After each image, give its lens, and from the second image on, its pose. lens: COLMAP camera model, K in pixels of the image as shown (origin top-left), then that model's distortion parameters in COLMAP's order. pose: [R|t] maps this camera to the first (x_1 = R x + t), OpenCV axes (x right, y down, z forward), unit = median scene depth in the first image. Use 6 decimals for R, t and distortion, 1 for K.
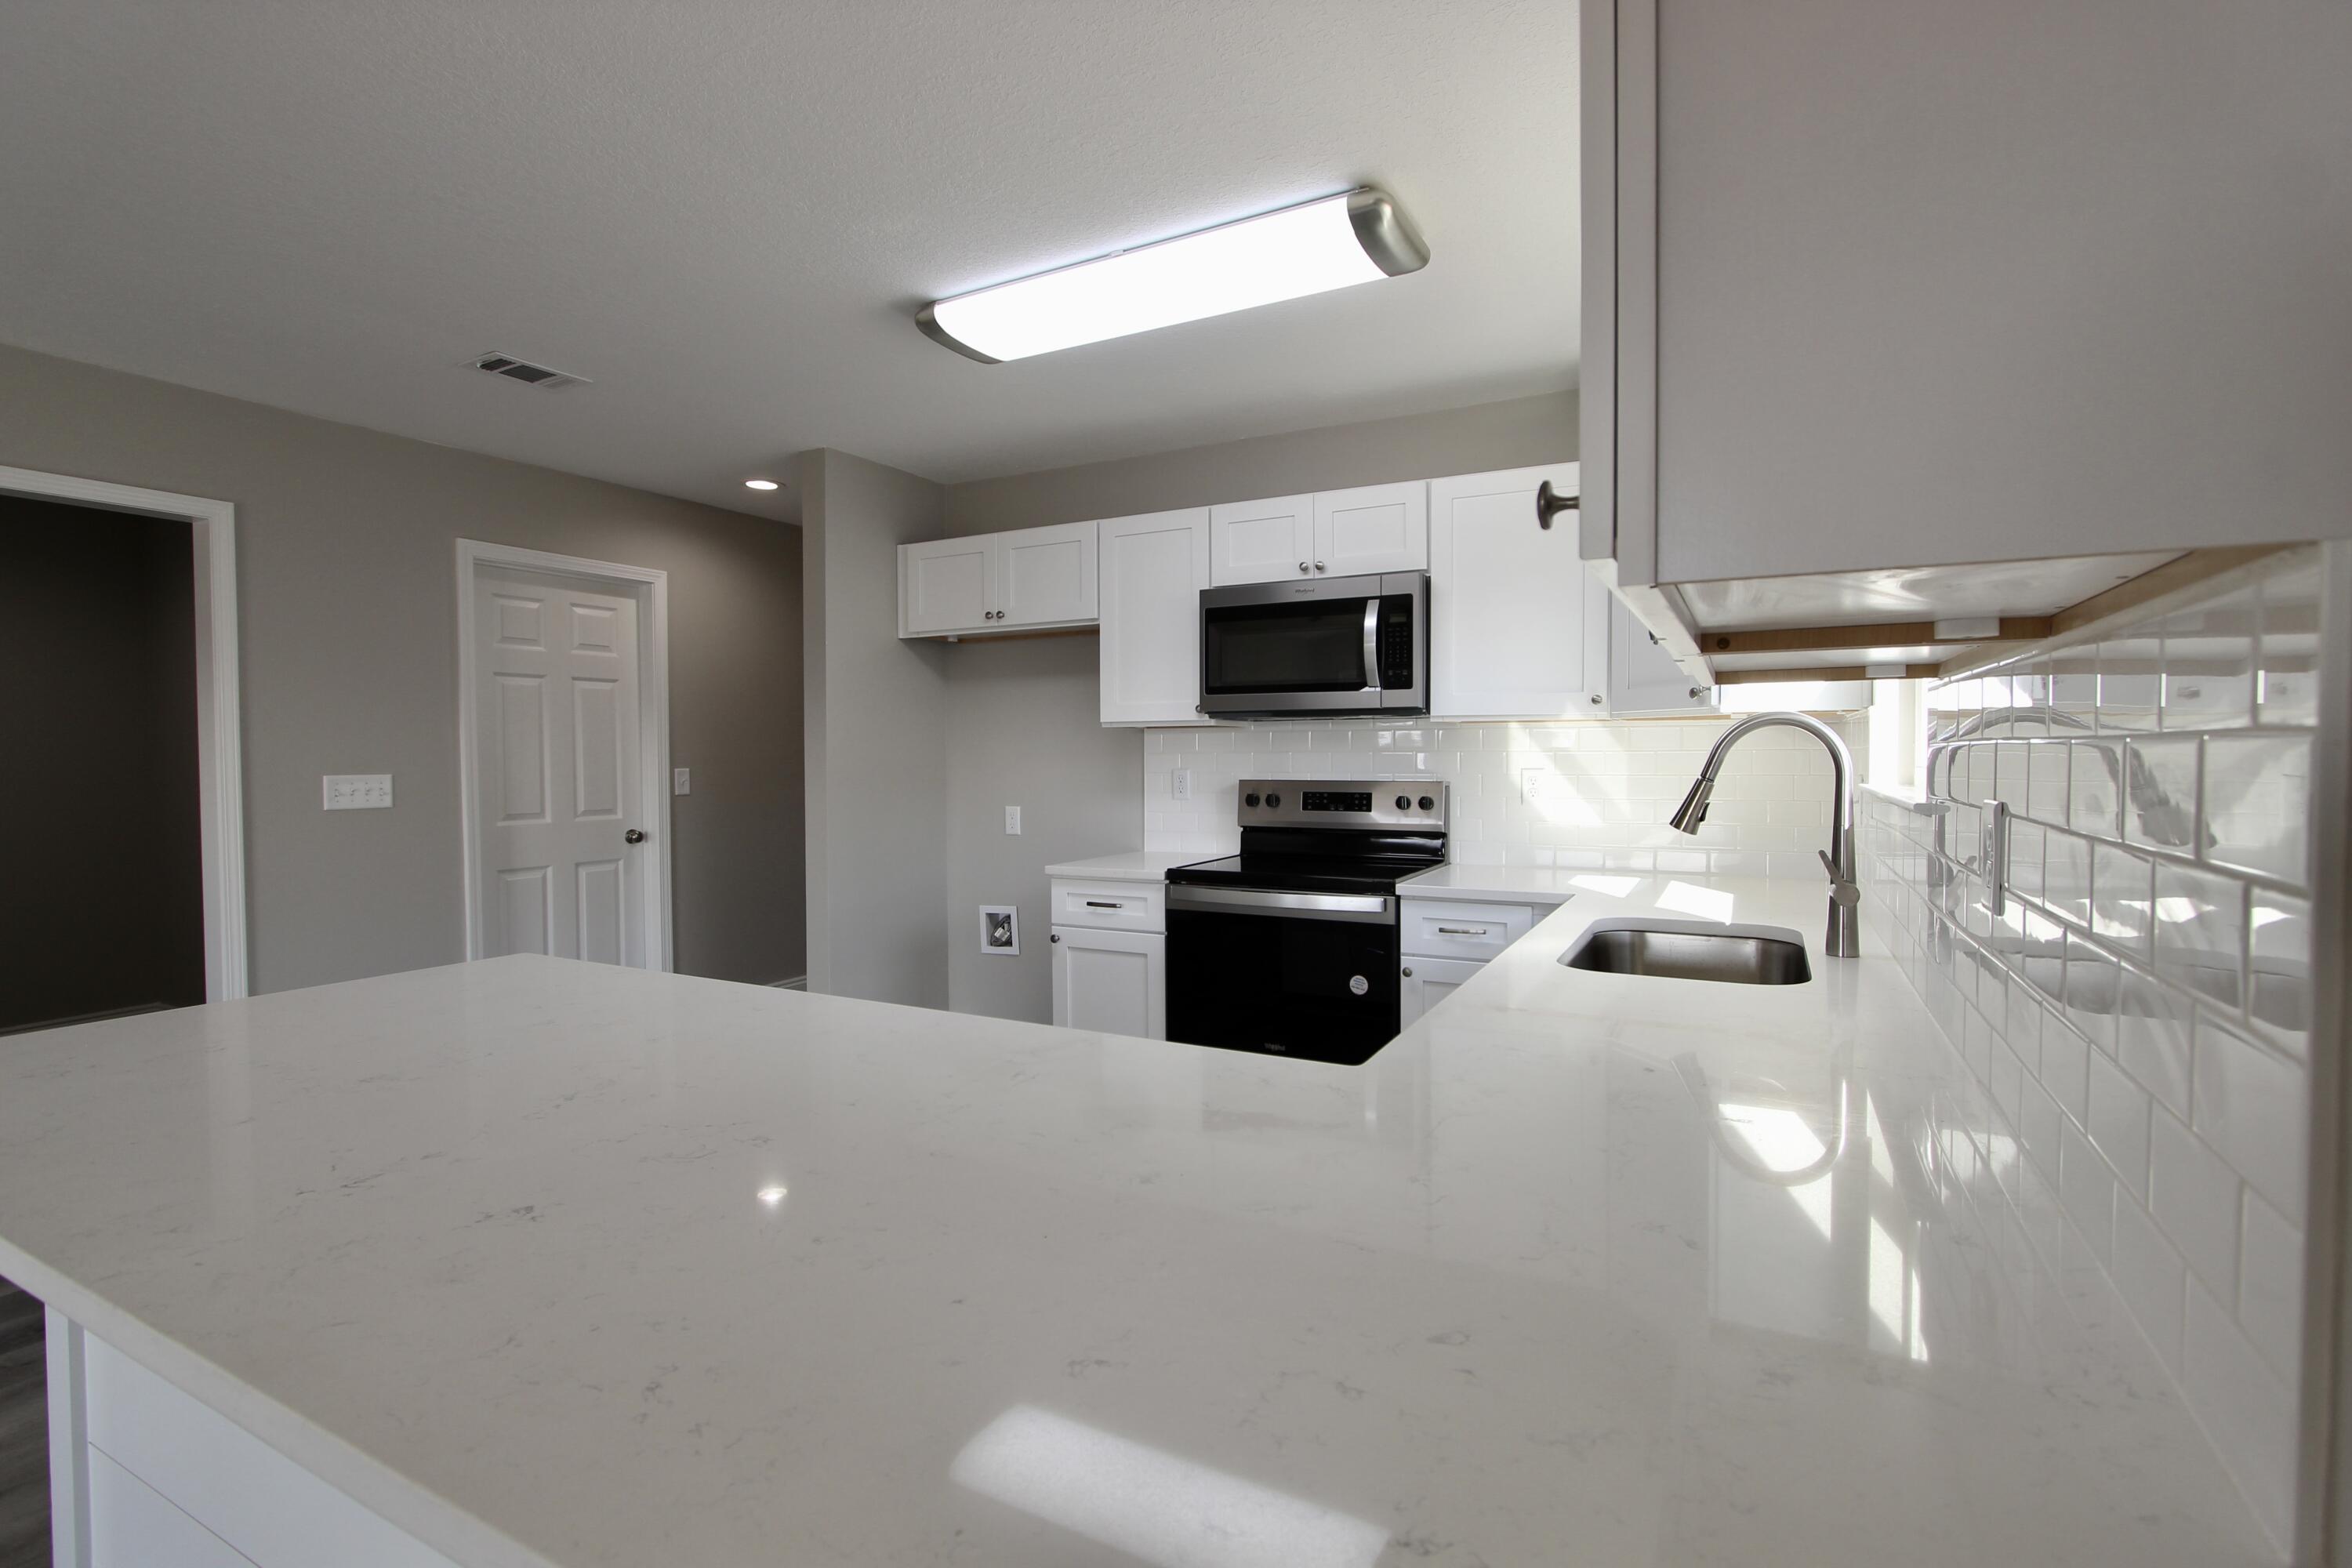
lens RADIAL K [[1077.7, 0, 1170.4], [0, 1077.7, 772.0], [0, 0, 1]] dist [-0.016342, 0.002706]
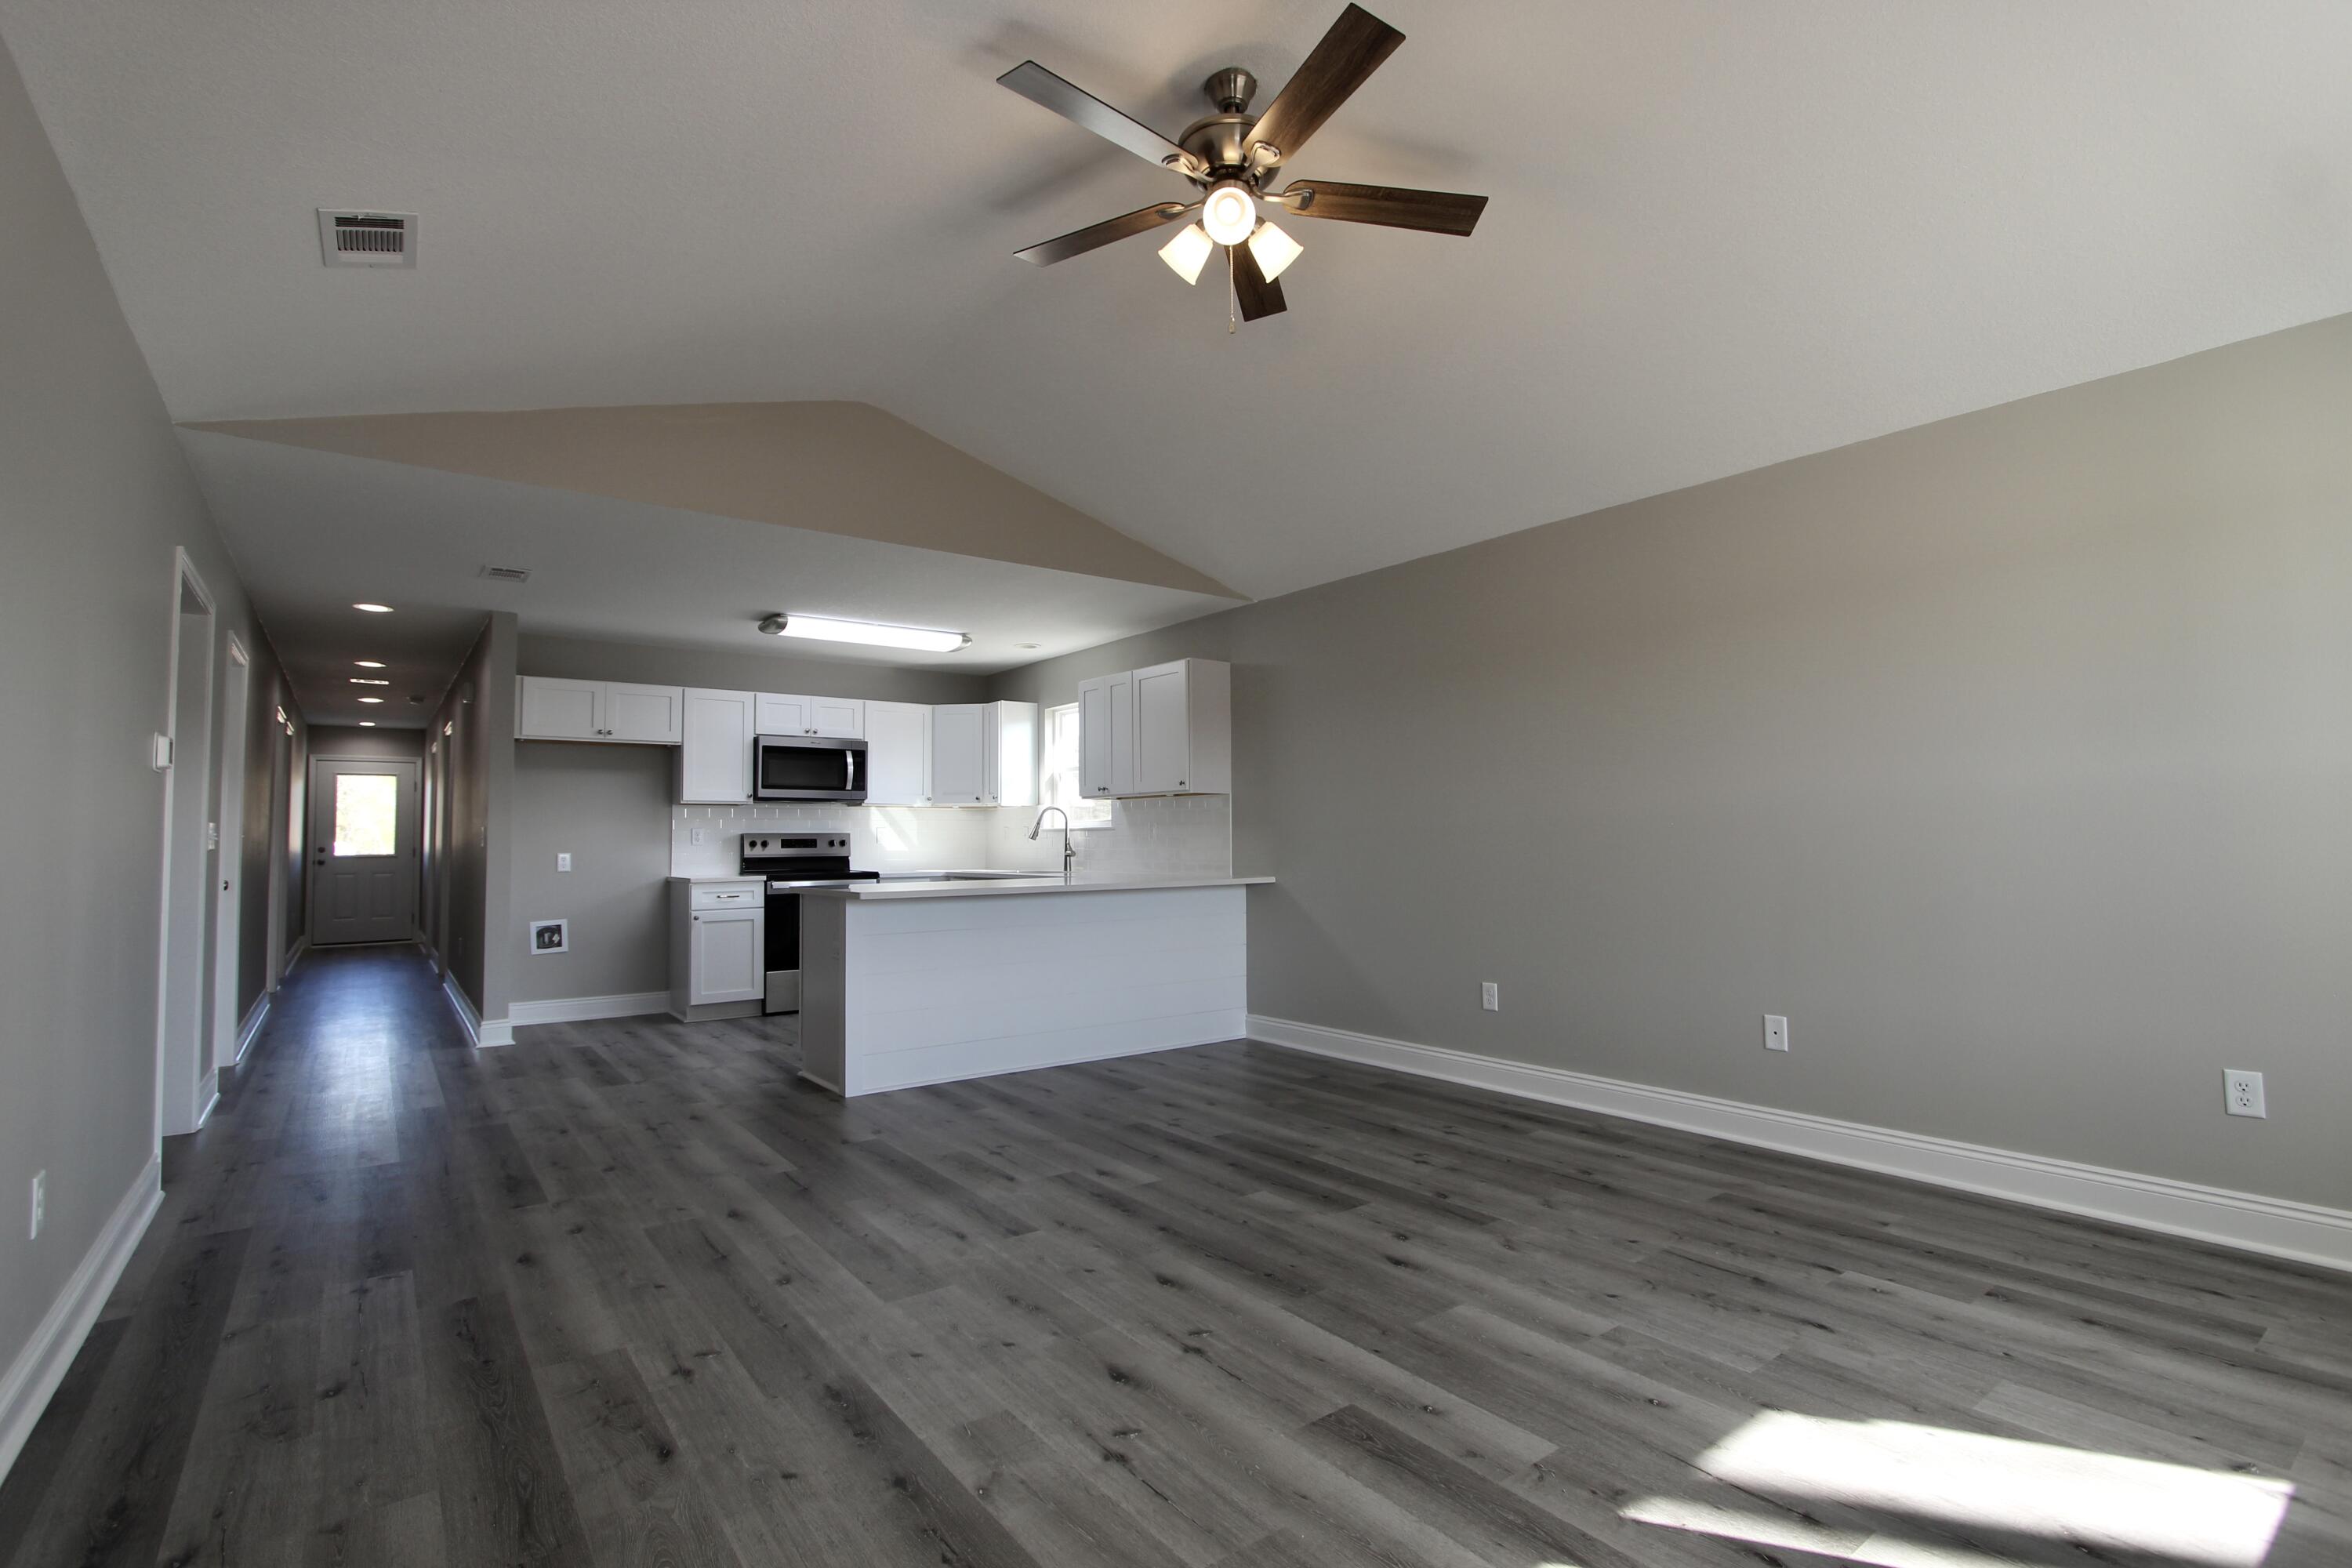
lens RADIAL K [[1077.7, 0, 1173.6], [0, 1077.7, 795.1], [0, 0, 1]] dist [-0.016342, 0.002706]
pose [[0.425752, 0.038227, 0.904032, -1.403362], [0.022569, 0.998348, -0.052844, 0.060123], [-0.904558, 0.042901, 0.424186, -0.511096]]
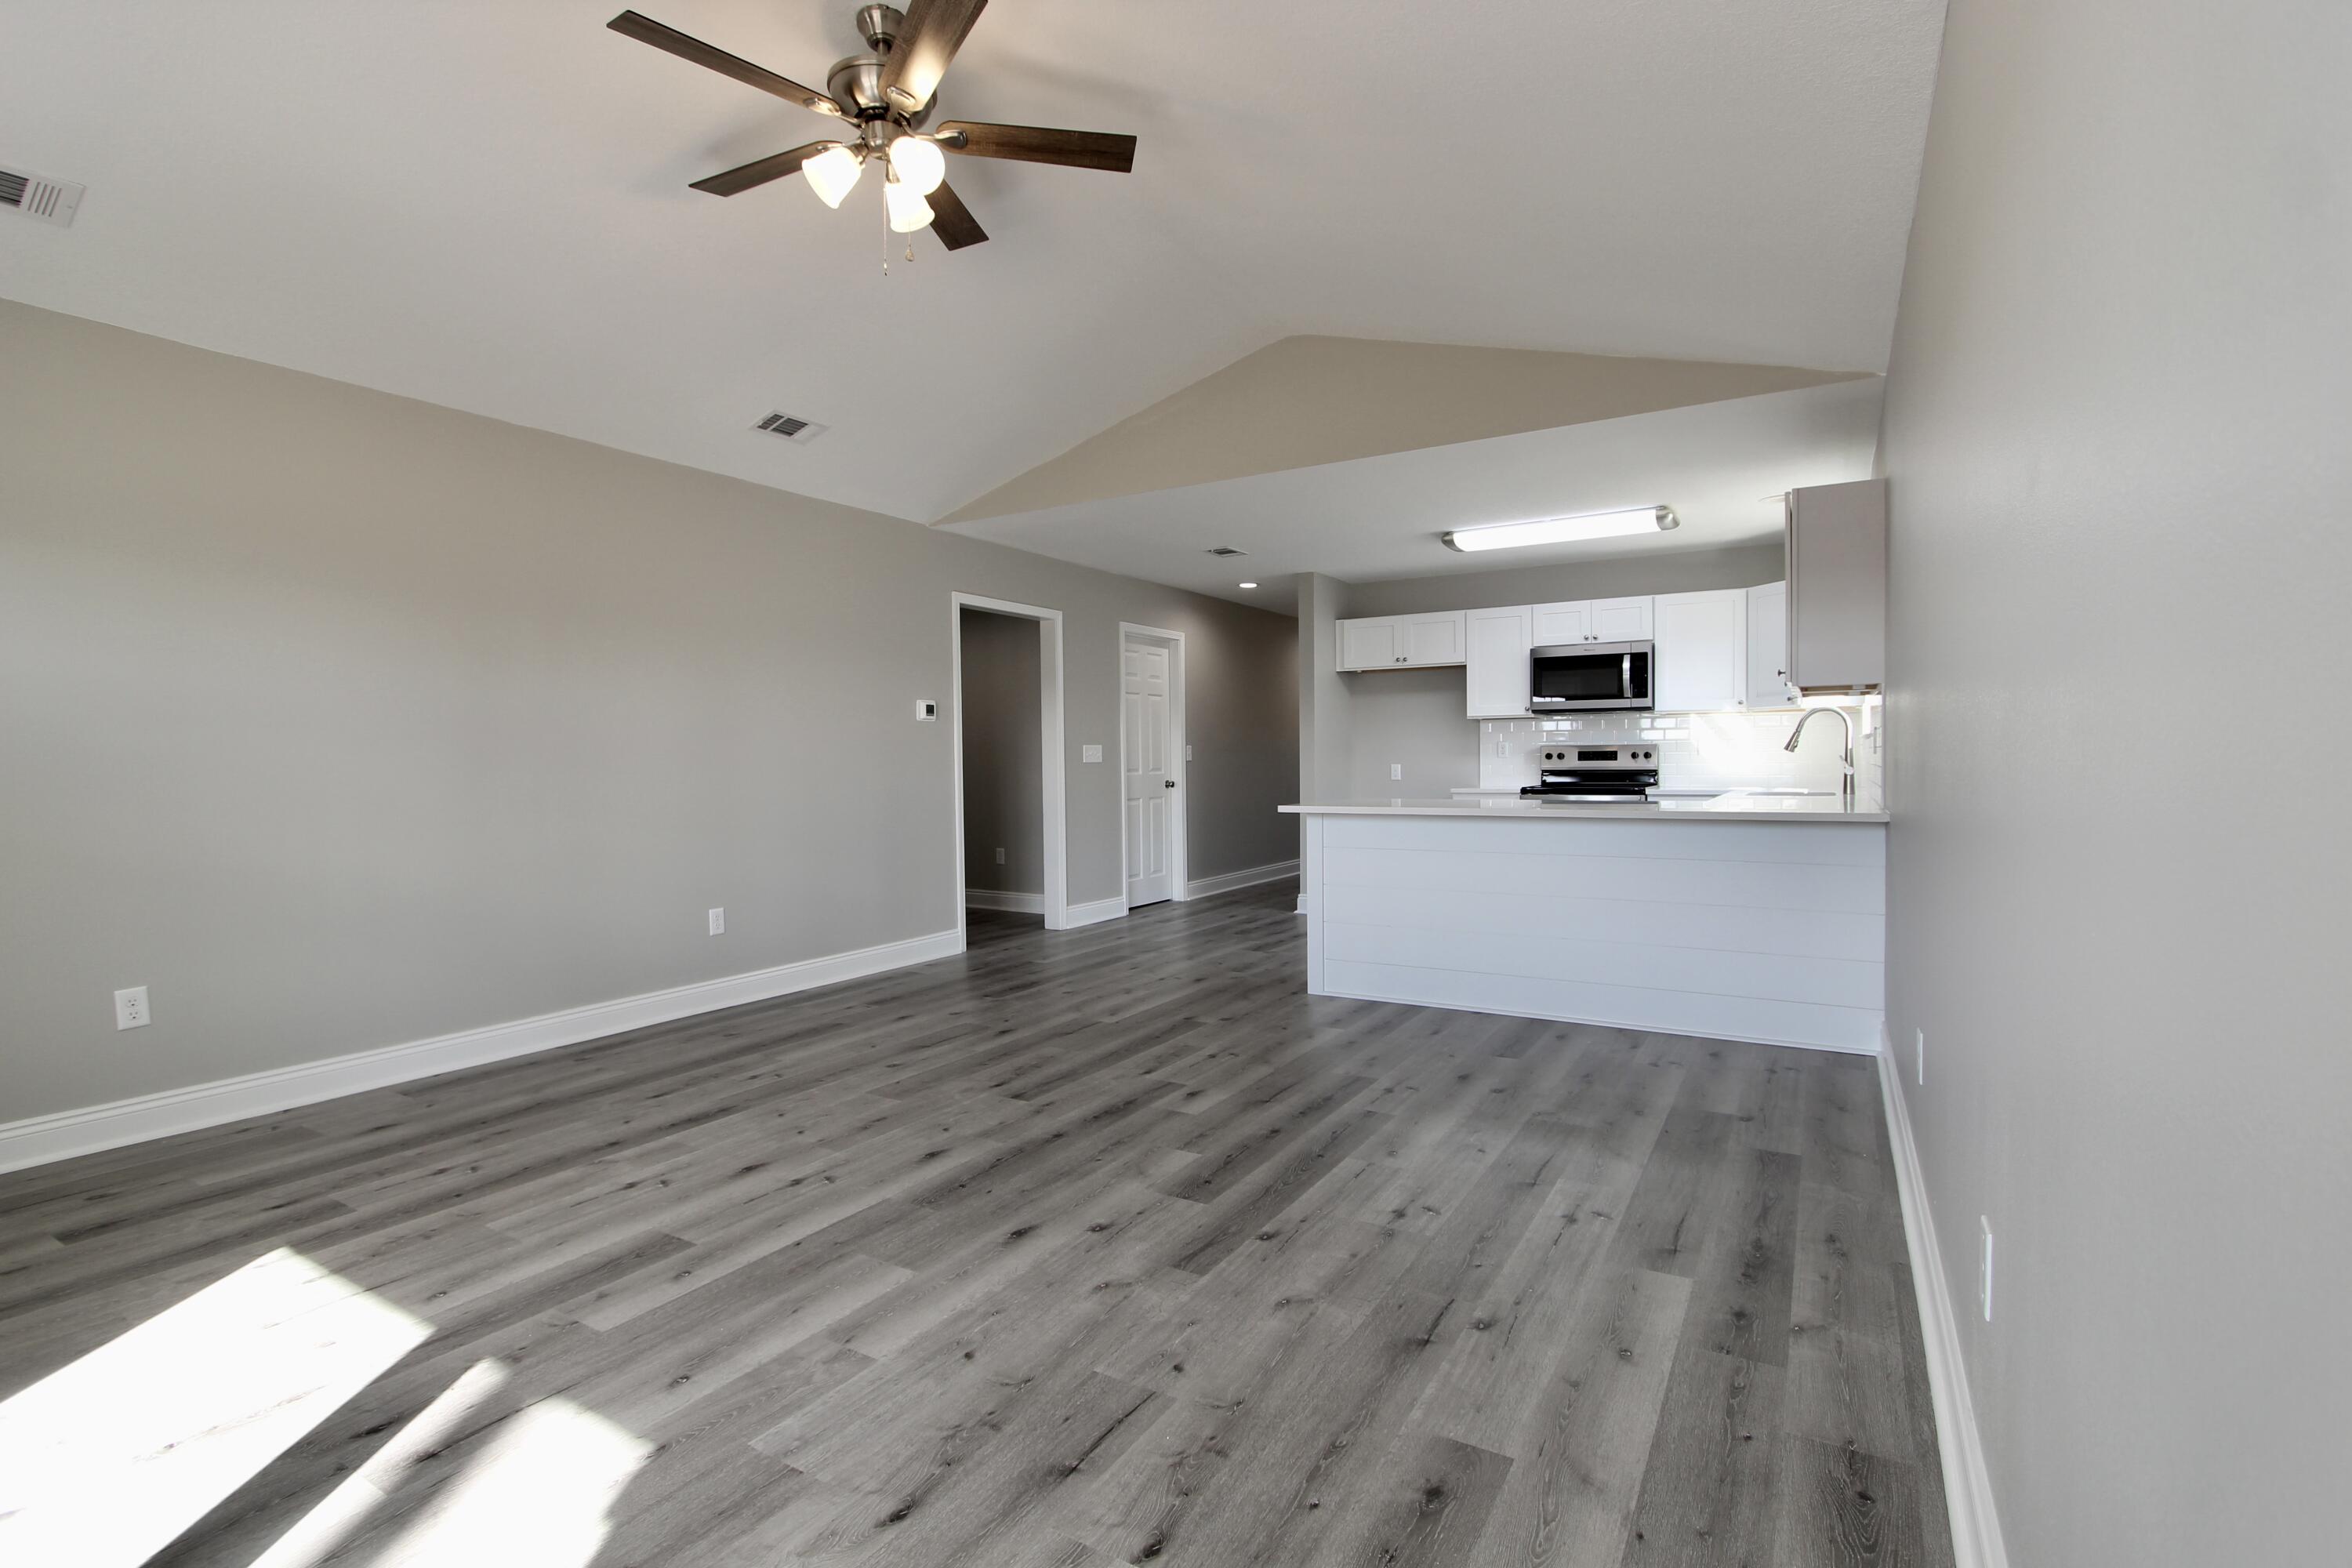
lens RADIAL K [[1077.7, 0, 1173.8], [0, 1077.7, 778.4], [0, 0, 1]] dist [-0.016342, 0.002706]
pose [[0.998910, -0.004628, -0.046449, -0.526871], [0.004693, 0.999988, 0.001310, 0.062866], [0.046443, -0.001526, 0.998920, -0.986842]]
